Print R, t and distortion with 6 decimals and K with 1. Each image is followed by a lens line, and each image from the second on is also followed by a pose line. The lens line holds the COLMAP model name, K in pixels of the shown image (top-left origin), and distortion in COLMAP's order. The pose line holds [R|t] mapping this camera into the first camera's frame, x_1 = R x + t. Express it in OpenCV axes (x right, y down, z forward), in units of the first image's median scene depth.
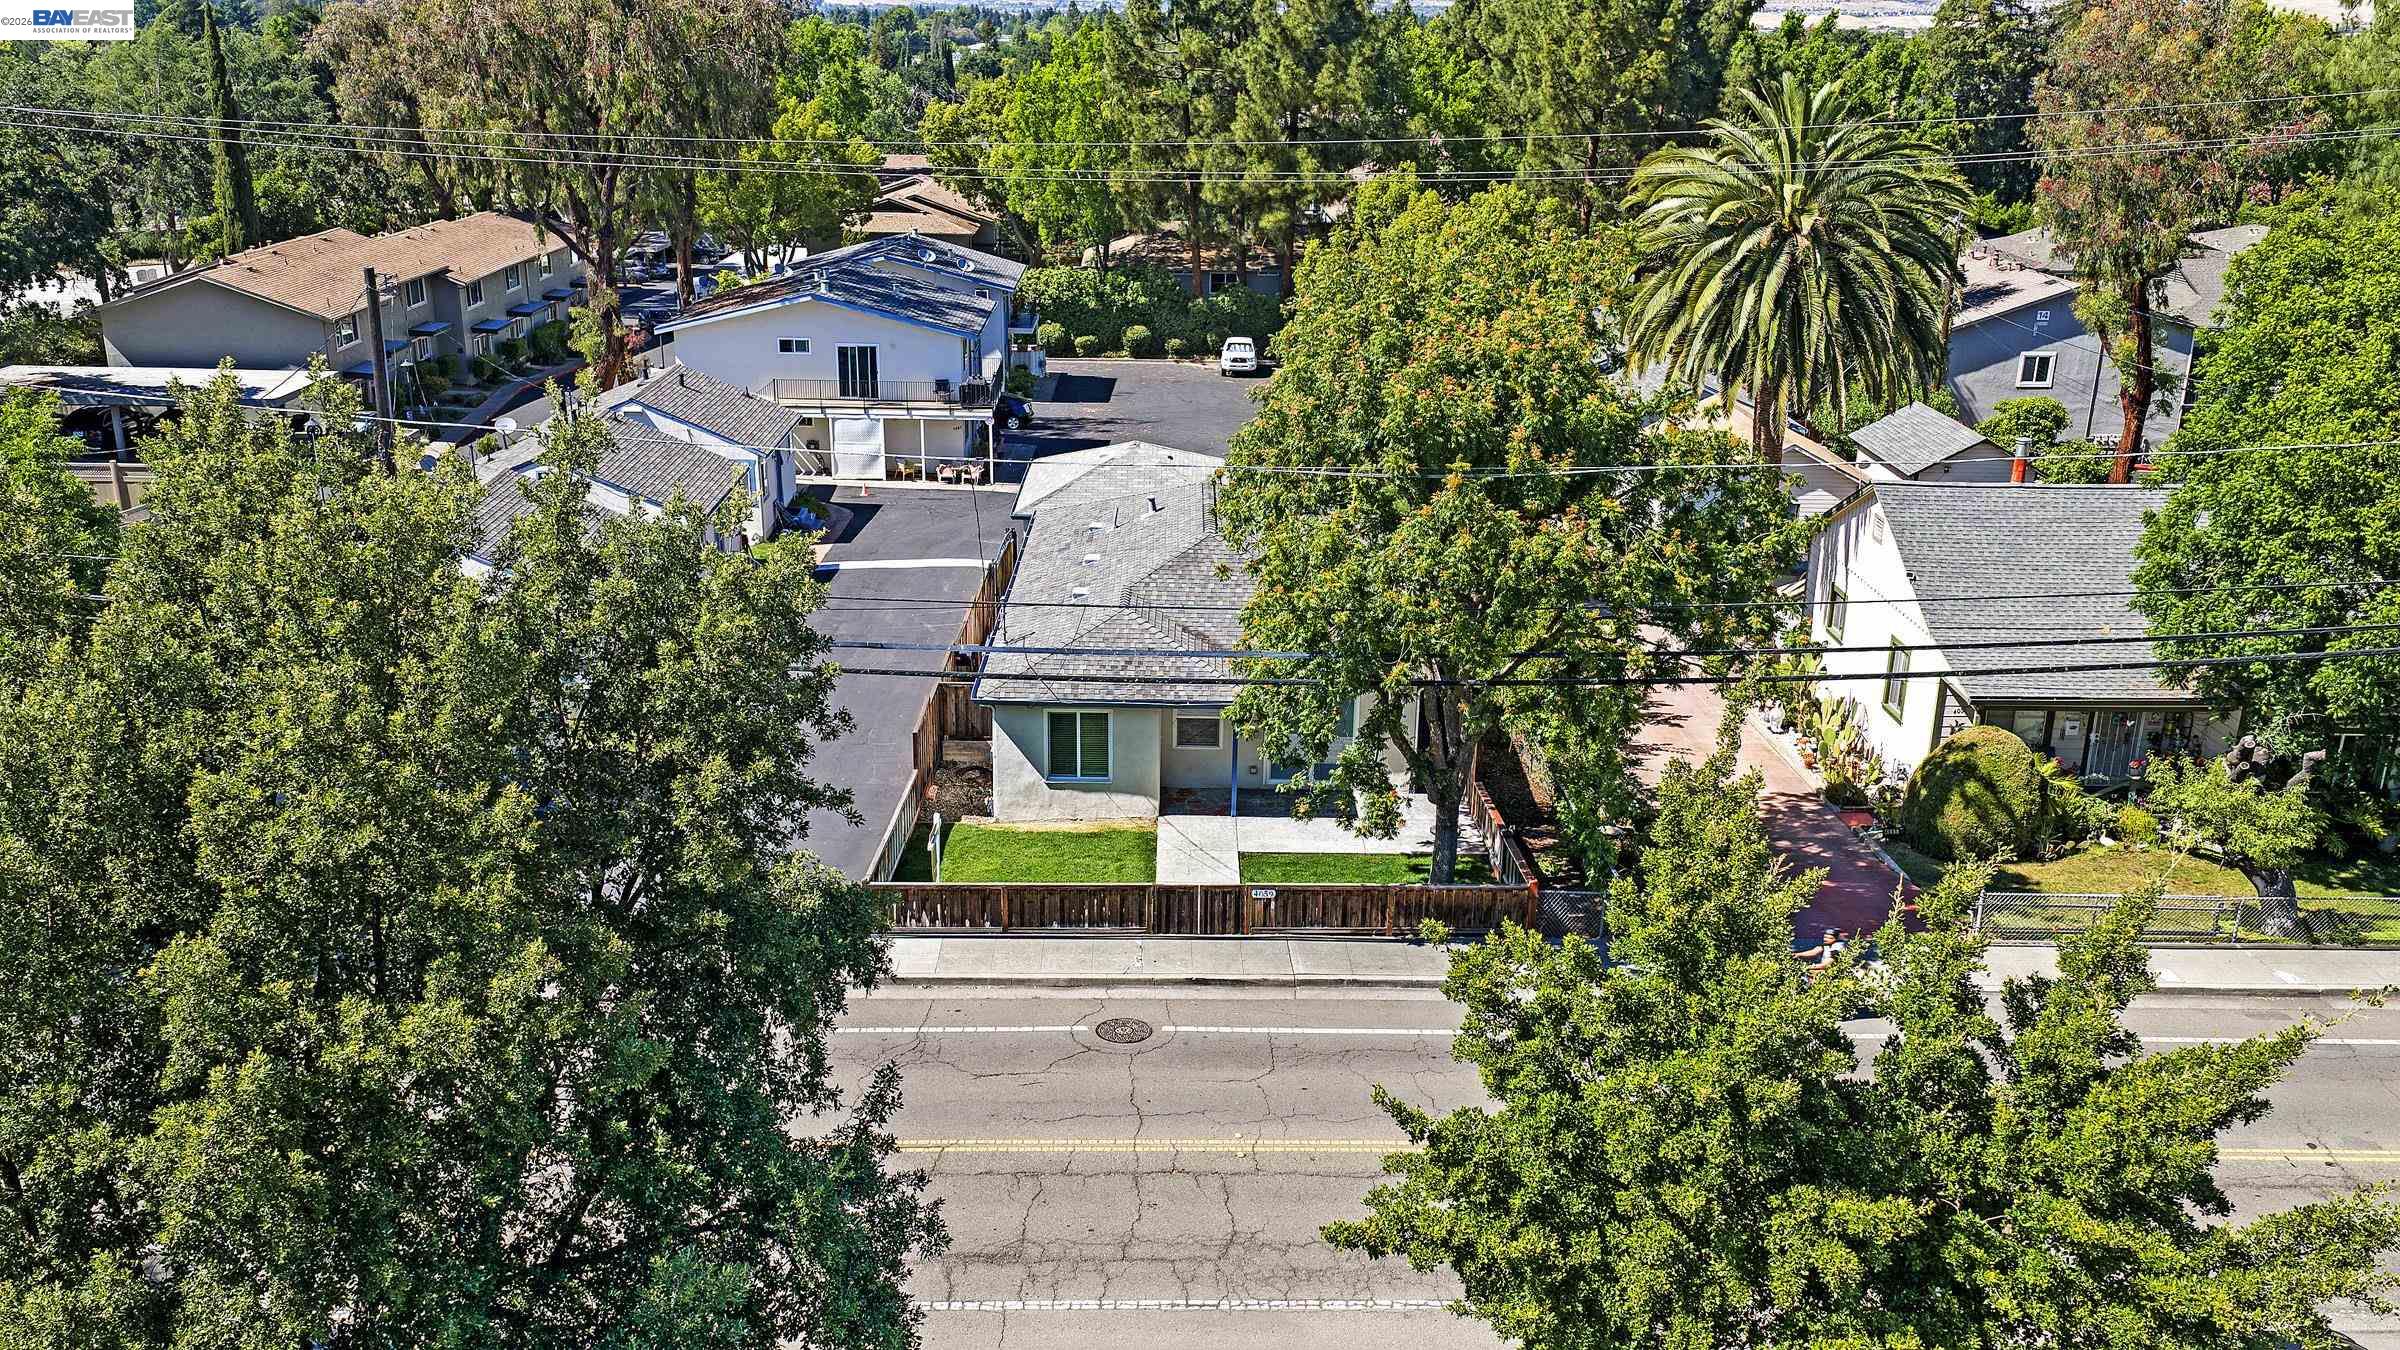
lens RADIAL K [[1965.3, 0, 1200.0], [0, 1965.3, 675.0], [0, 0, 1]] dist [0.091808, -0.095938]
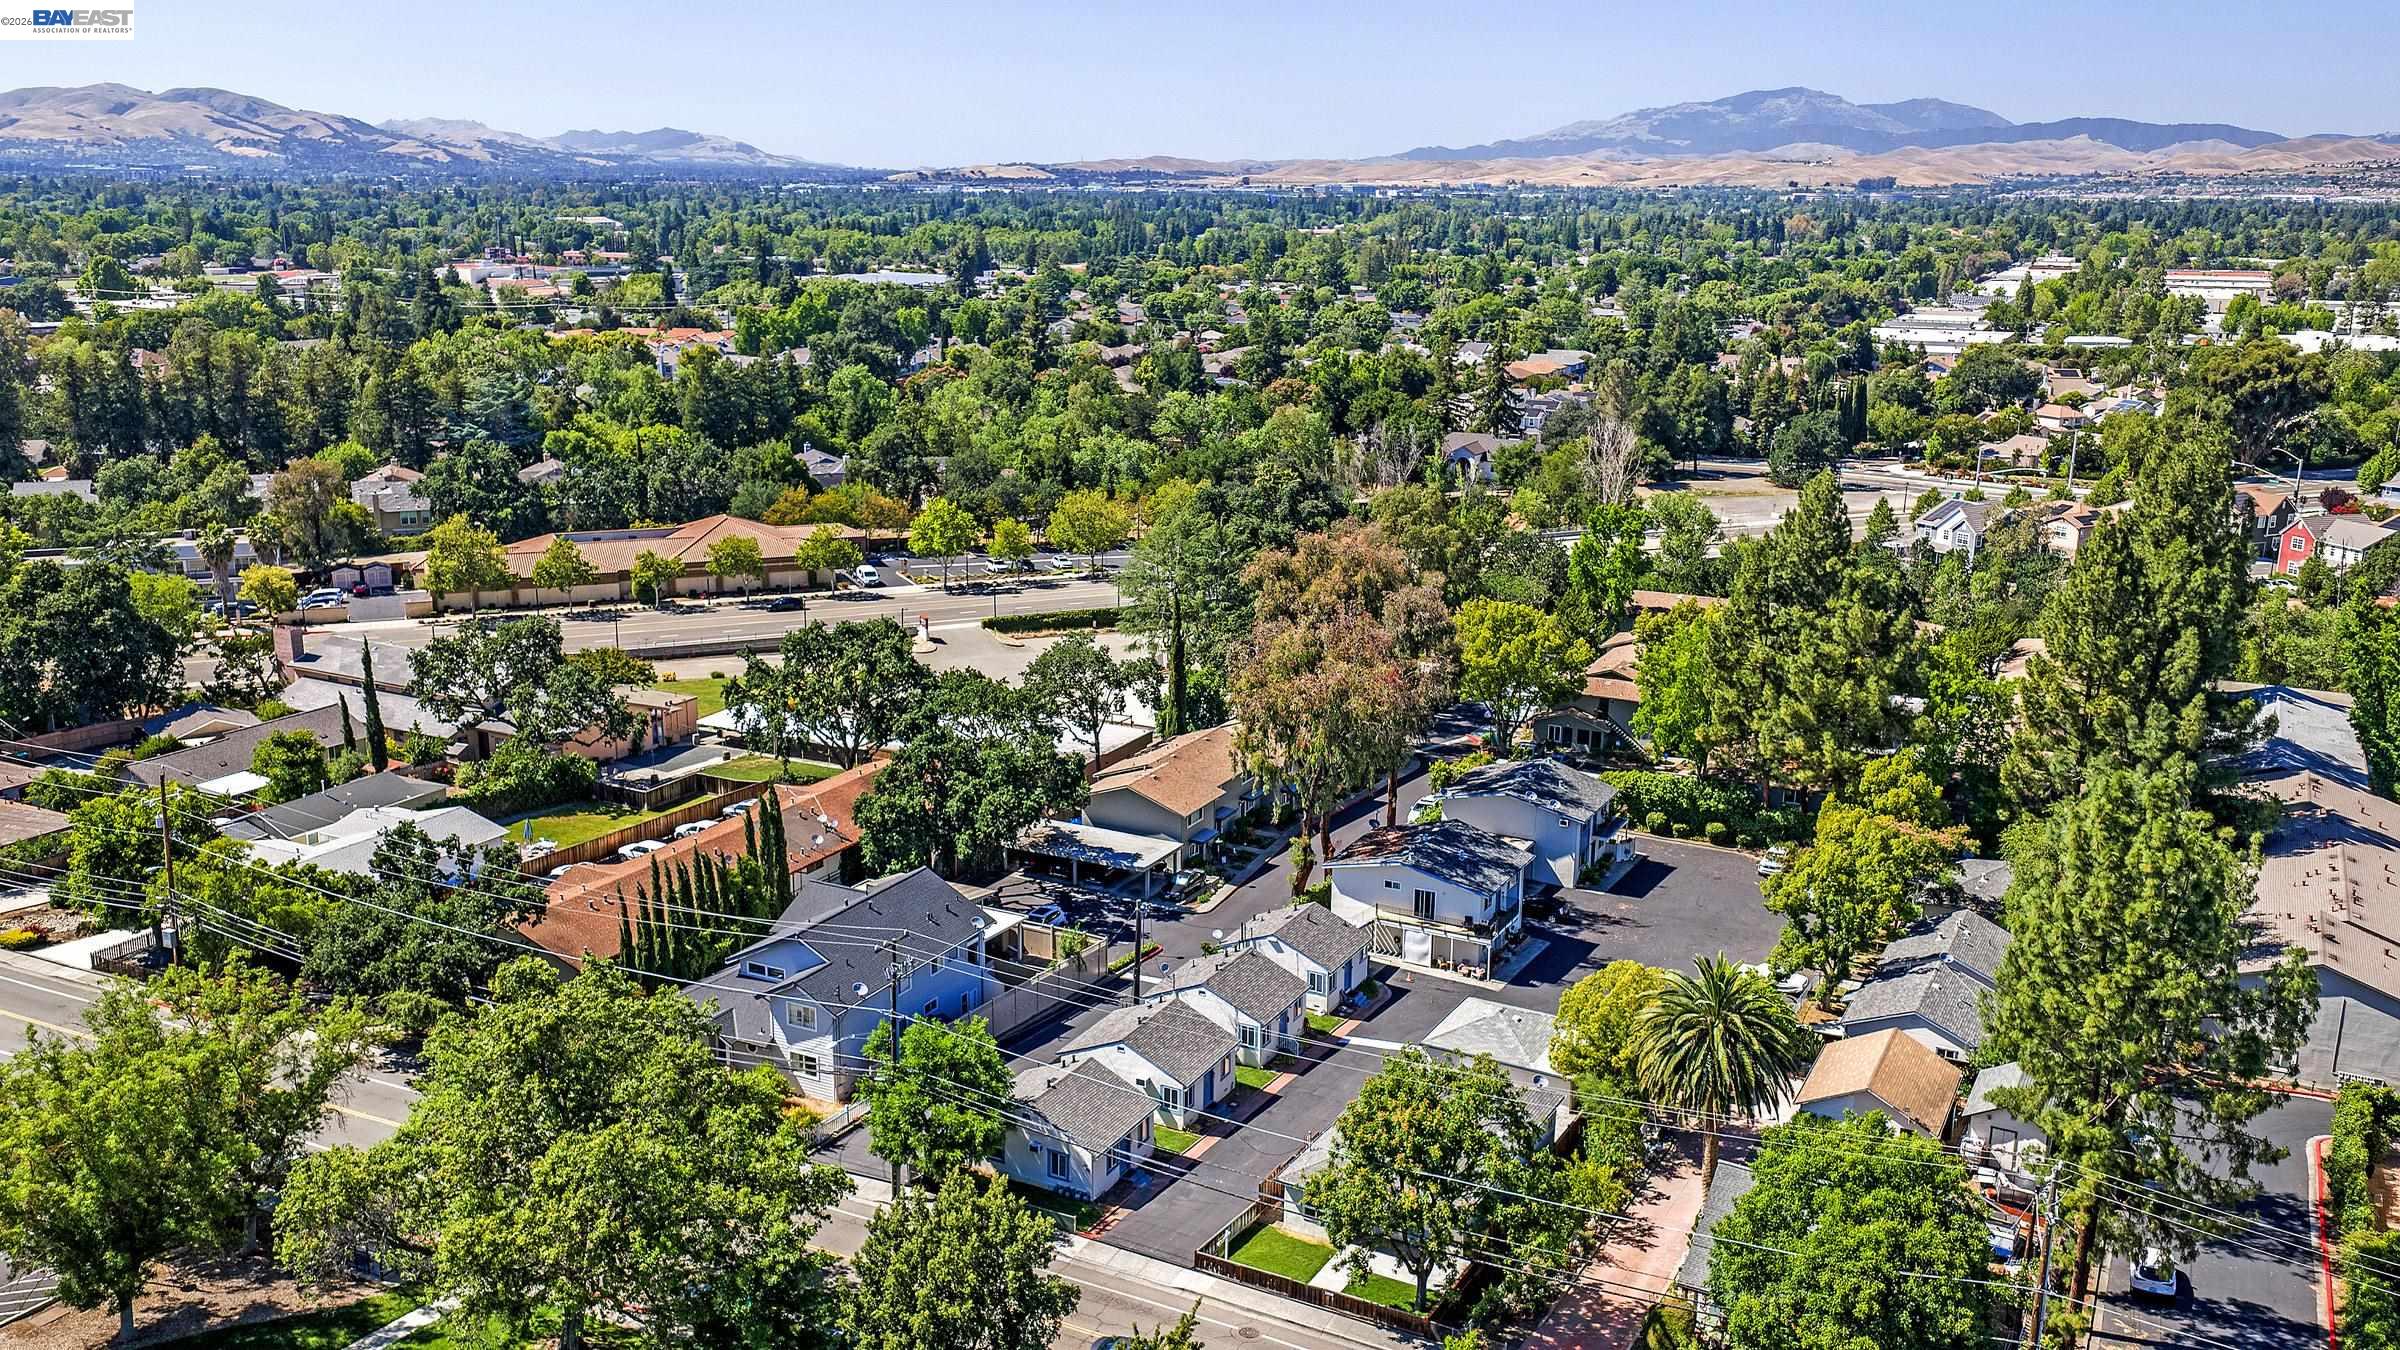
lens RADIAL K [[1965.3, 0, 1200.0], [0, 1965.3, 675.0], [0, 0, 1]] dist [0.091808, -0.095938]
pose [[0.873381, 0.113793, -0.473558, 0.464485], [-0.150737, 0.987737, -0.040658, -0.255585], [0.463125, 0.106892, 0.879824, -0.666881]]
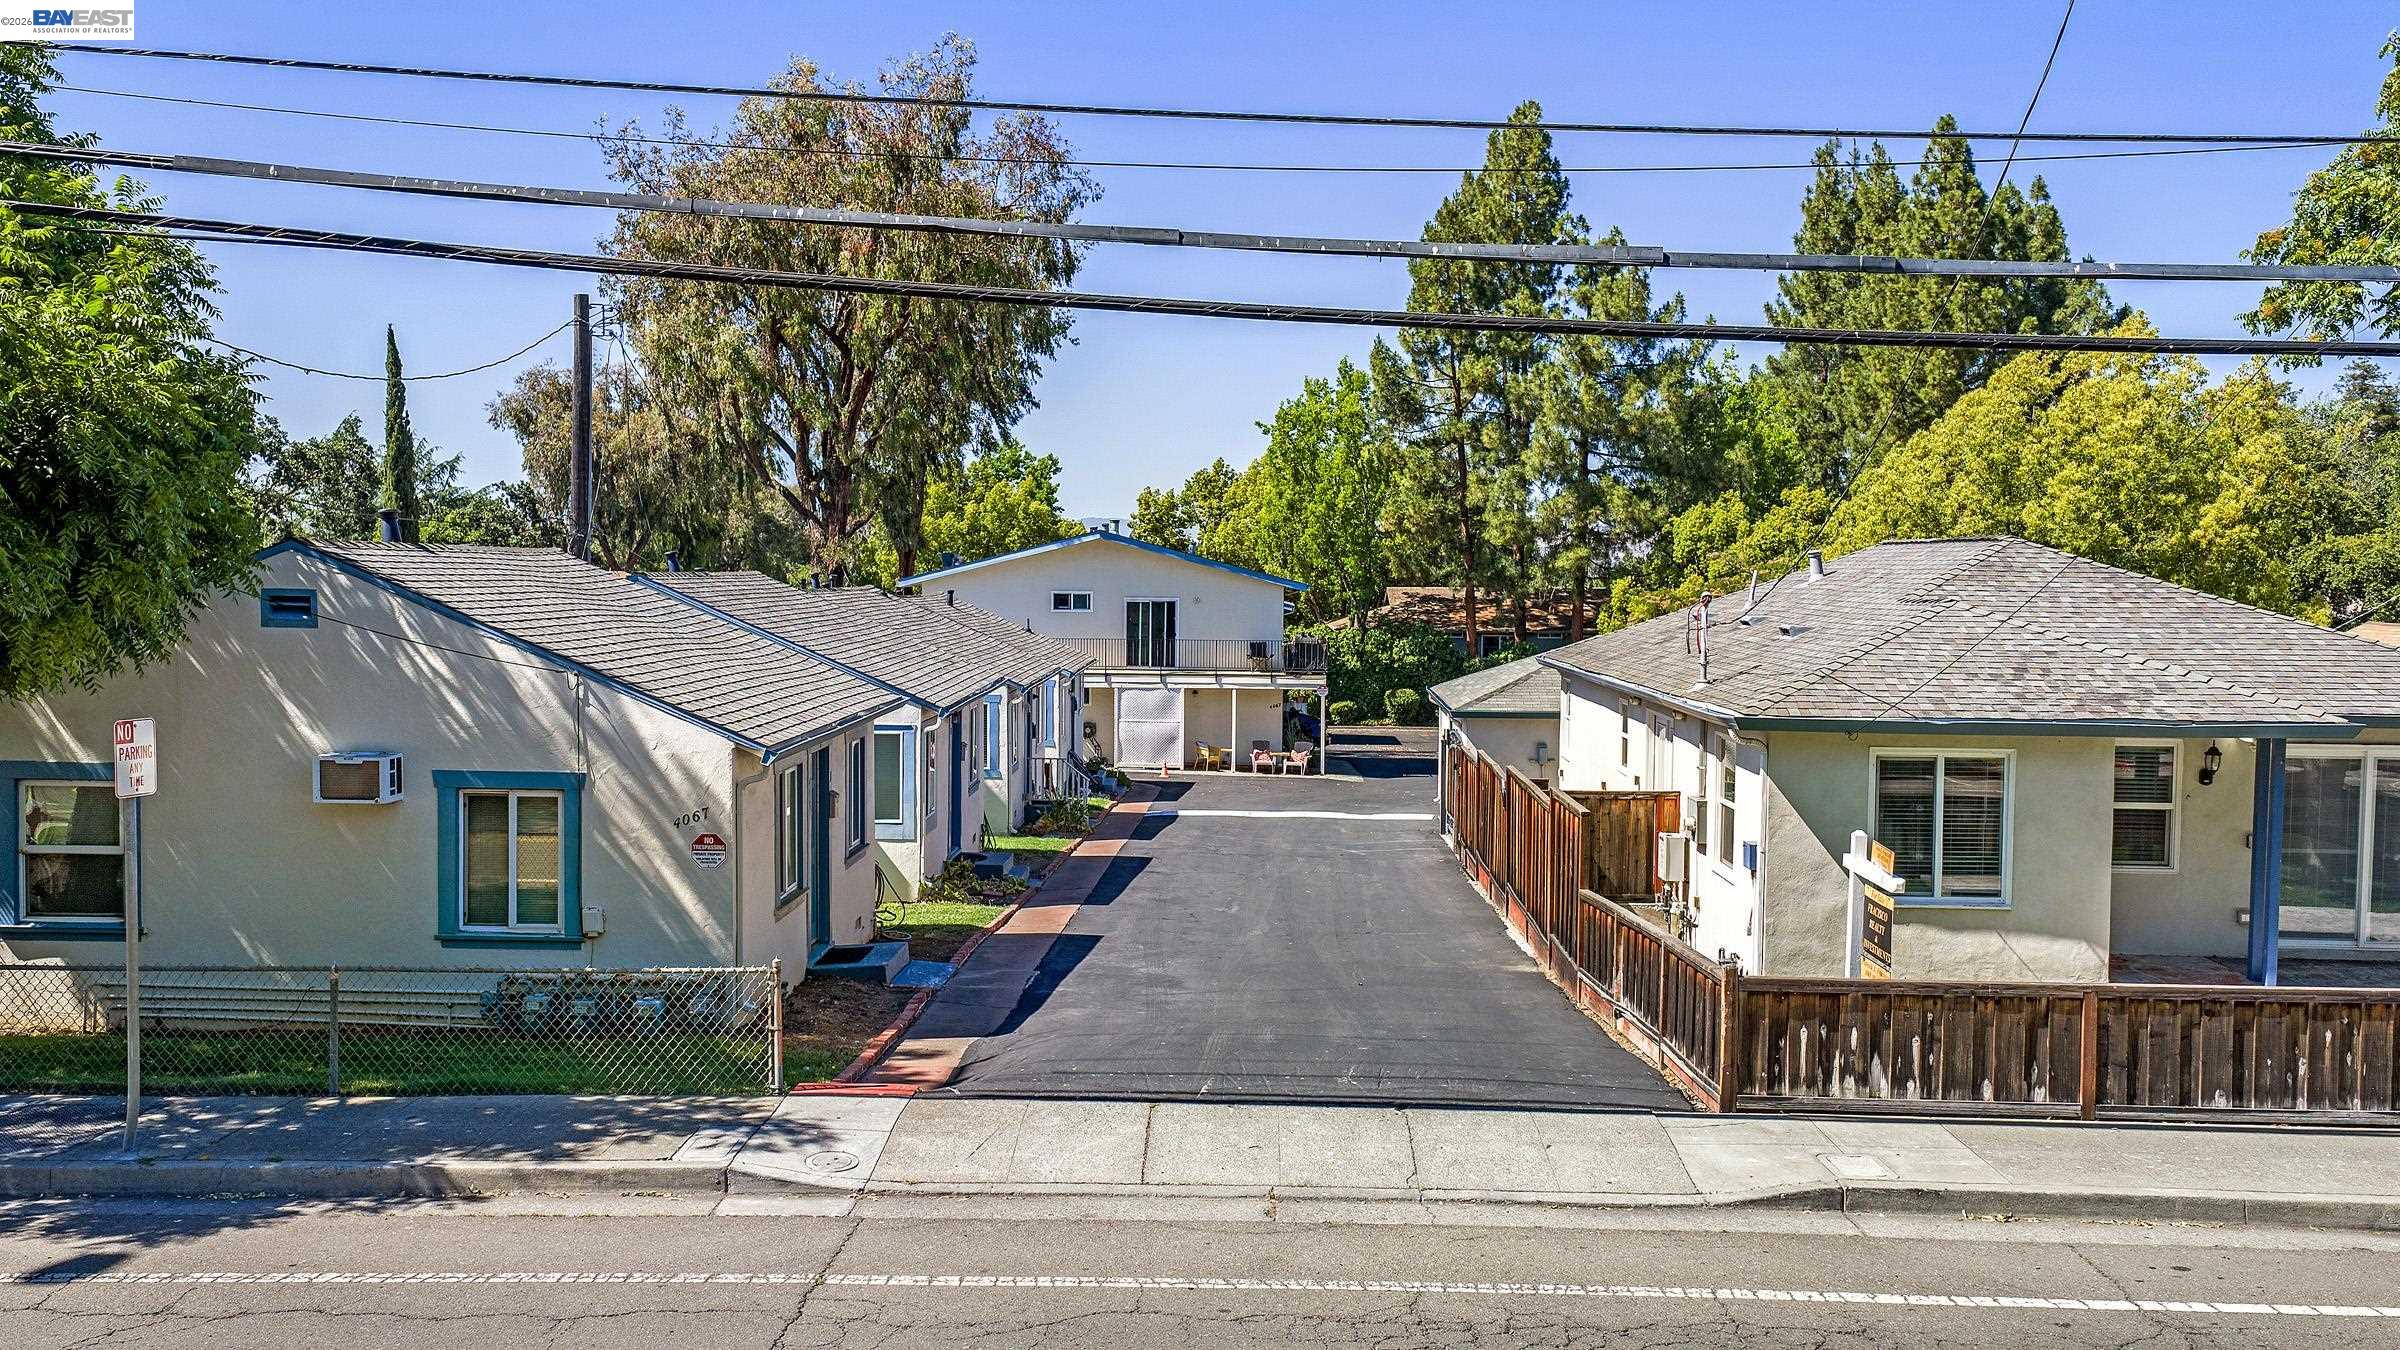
lens RADIAL K [[1965.3, 0, 1200.0], [0, 1965.3, 675.0], [0, 0, 1]] dist [0.091808, -0.095938]
pose [[0.998626, -0.004099, -0.052234, -0.114180], [-0.010050, 0.963435, -0.267753, 0.069355], [0.051422, 0.267910, 0.962071, 0.262970]]
